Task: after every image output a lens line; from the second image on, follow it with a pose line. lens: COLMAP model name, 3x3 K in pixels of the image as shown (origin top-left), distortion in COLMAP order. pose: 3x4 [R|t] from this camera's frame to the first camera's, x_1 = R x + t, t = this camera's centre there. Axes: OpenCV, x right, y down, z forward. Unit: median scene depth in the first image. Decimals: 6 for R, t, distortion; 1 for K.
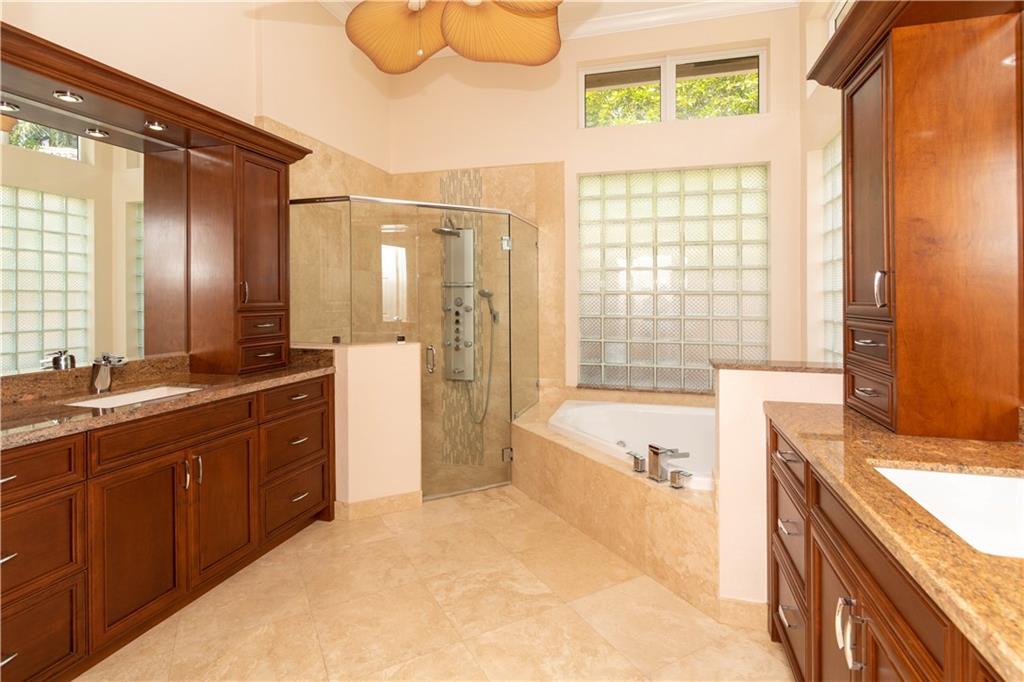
lens RADIAL K [[518.5, 0, 512.3], [0, 518.5, 292.5], [0, 0, 1]] dist [-0.000041, 0.000018]
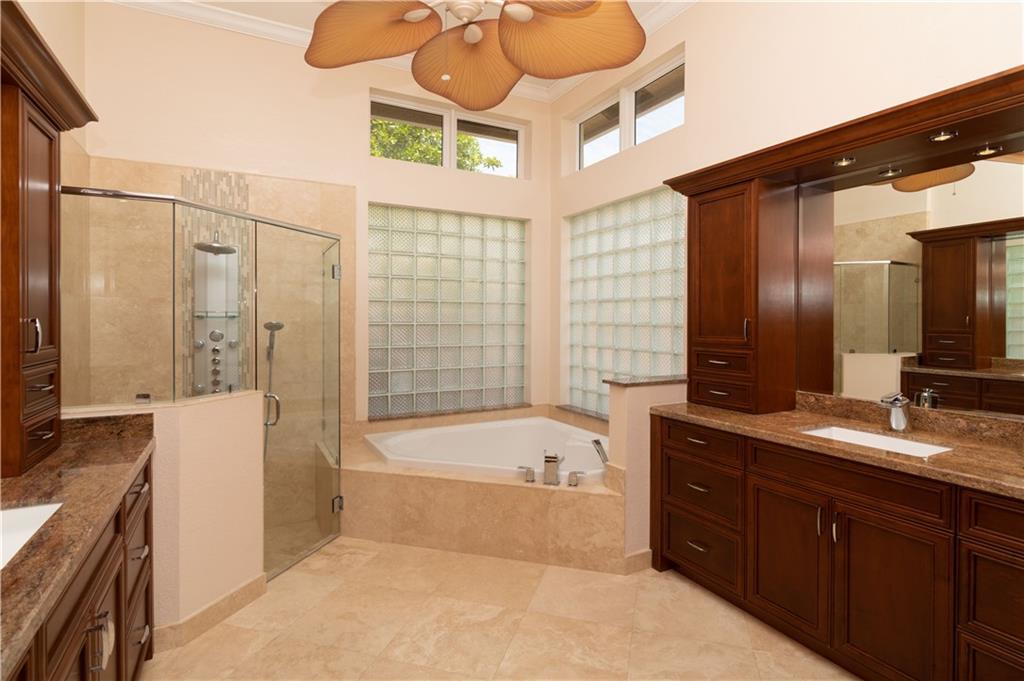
lens RADIAL K [[508.1, 0, 510.5], [0, 508.1, 319.8], [0, 0, 1]] dist [0.001915, 0.000044]
pose [[0.717241, -0.002528, 0.696820, -0.467422], [-0.004589, 0.999955, 0.008351, -0.022234], [-0.696810, -0.009187, 0.717197, 0.170959]]
